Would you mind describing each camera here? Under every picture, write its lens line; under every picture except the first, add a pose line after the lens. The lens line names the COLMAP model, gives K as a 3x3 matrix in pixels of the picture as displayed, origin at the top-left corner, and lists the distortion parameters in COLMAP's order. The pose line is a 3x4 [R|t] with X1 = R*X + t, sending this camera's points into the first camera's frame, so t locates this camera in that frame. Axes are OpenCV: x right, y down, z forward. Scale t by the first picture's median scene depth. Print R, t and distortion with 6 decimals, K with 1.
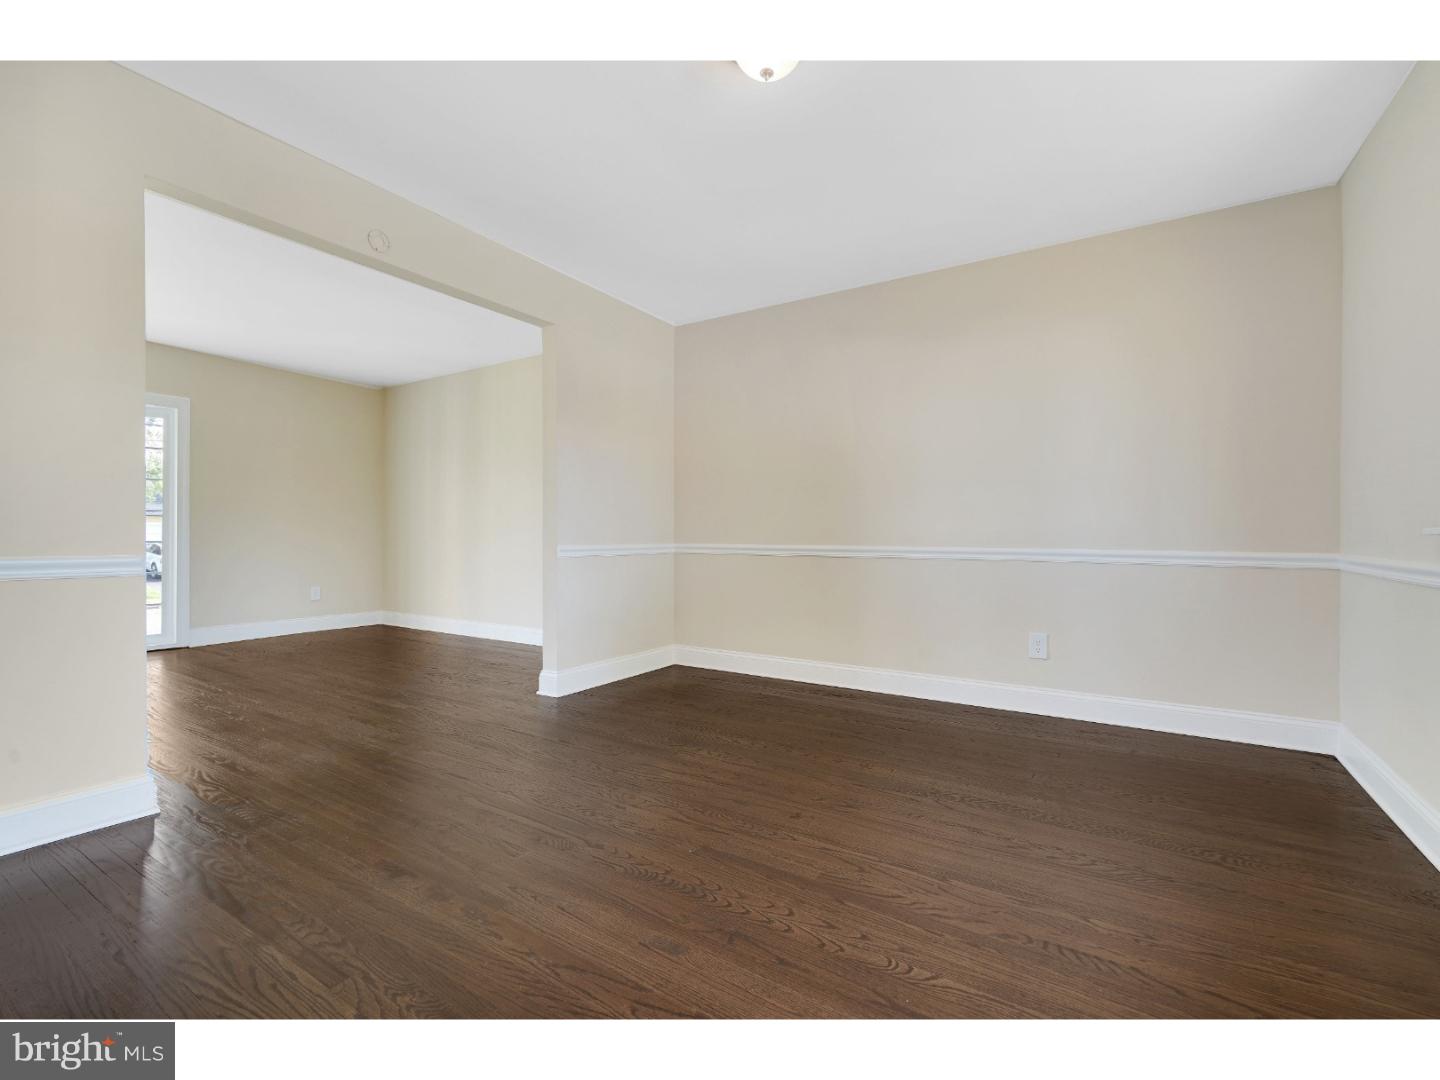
lens RADIAL K [[641.9, 0, 720.0], [0, 641.9, 540.0], [0, 0, 1]] dist [-0.001275, 0.000243]
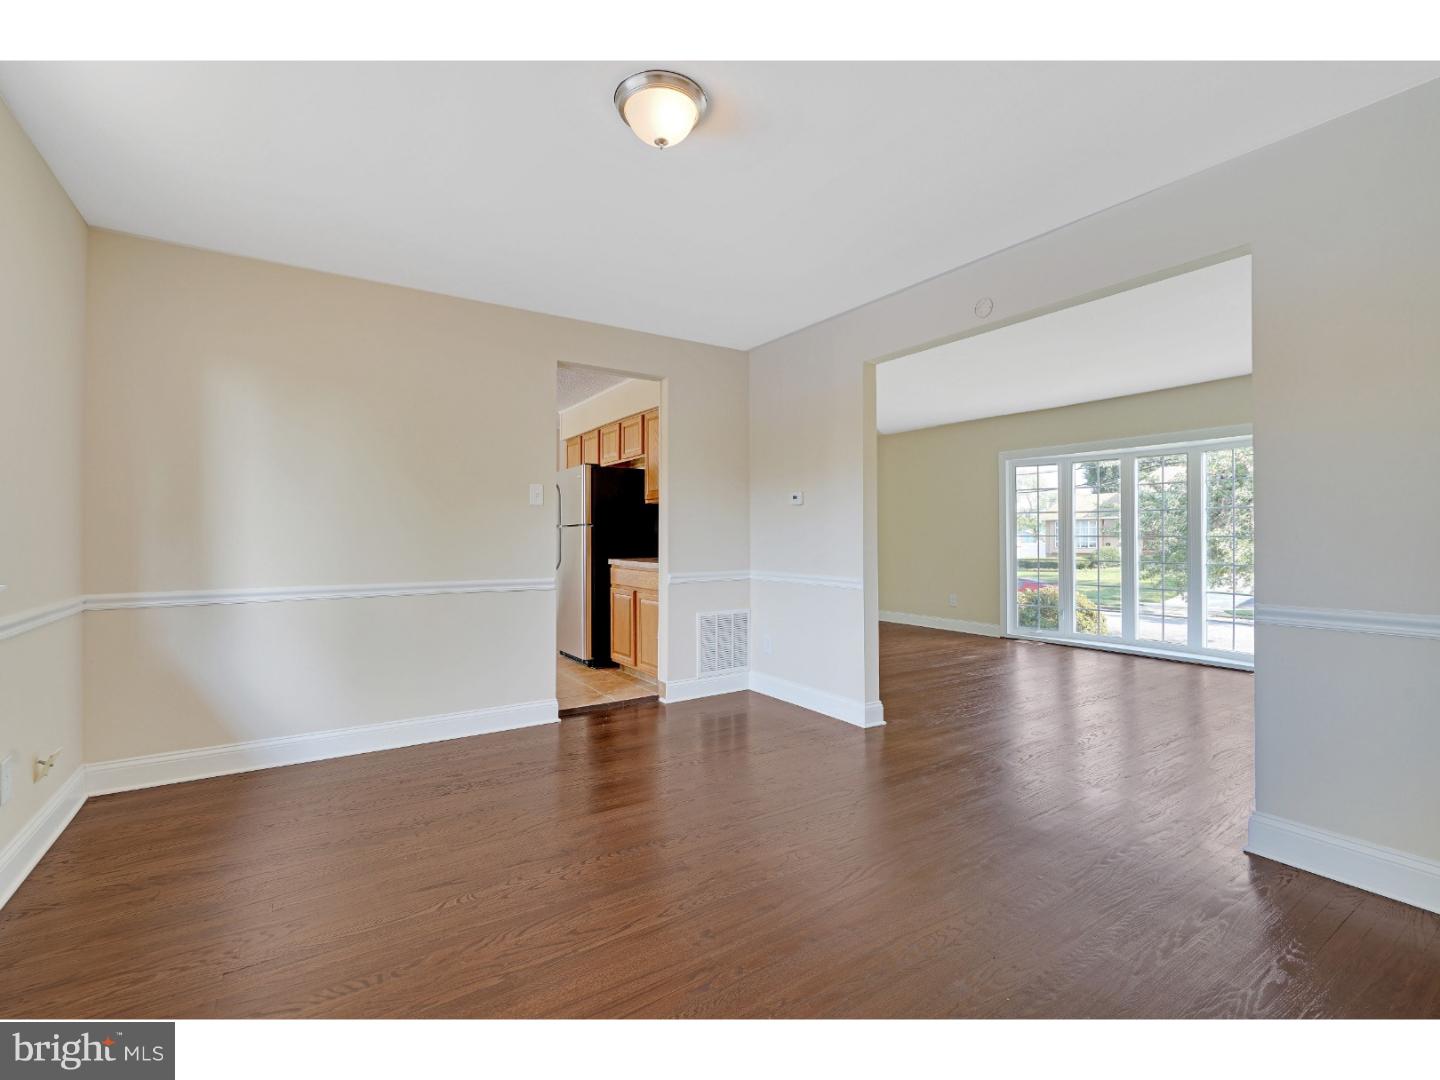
lens RADIAL K [[641.9, 0, 720.0], [0, 641.9, 540.0], [0, 0, 1]] dist [-0.001275, 0.000243]
pose [[-0.405526, -0.002608, -0.914080, 1.106736], [-0.009279, 0.999956, 0.001263, -0.102821], [0.914036, 0.008994, -0.405532, 1.710579]]
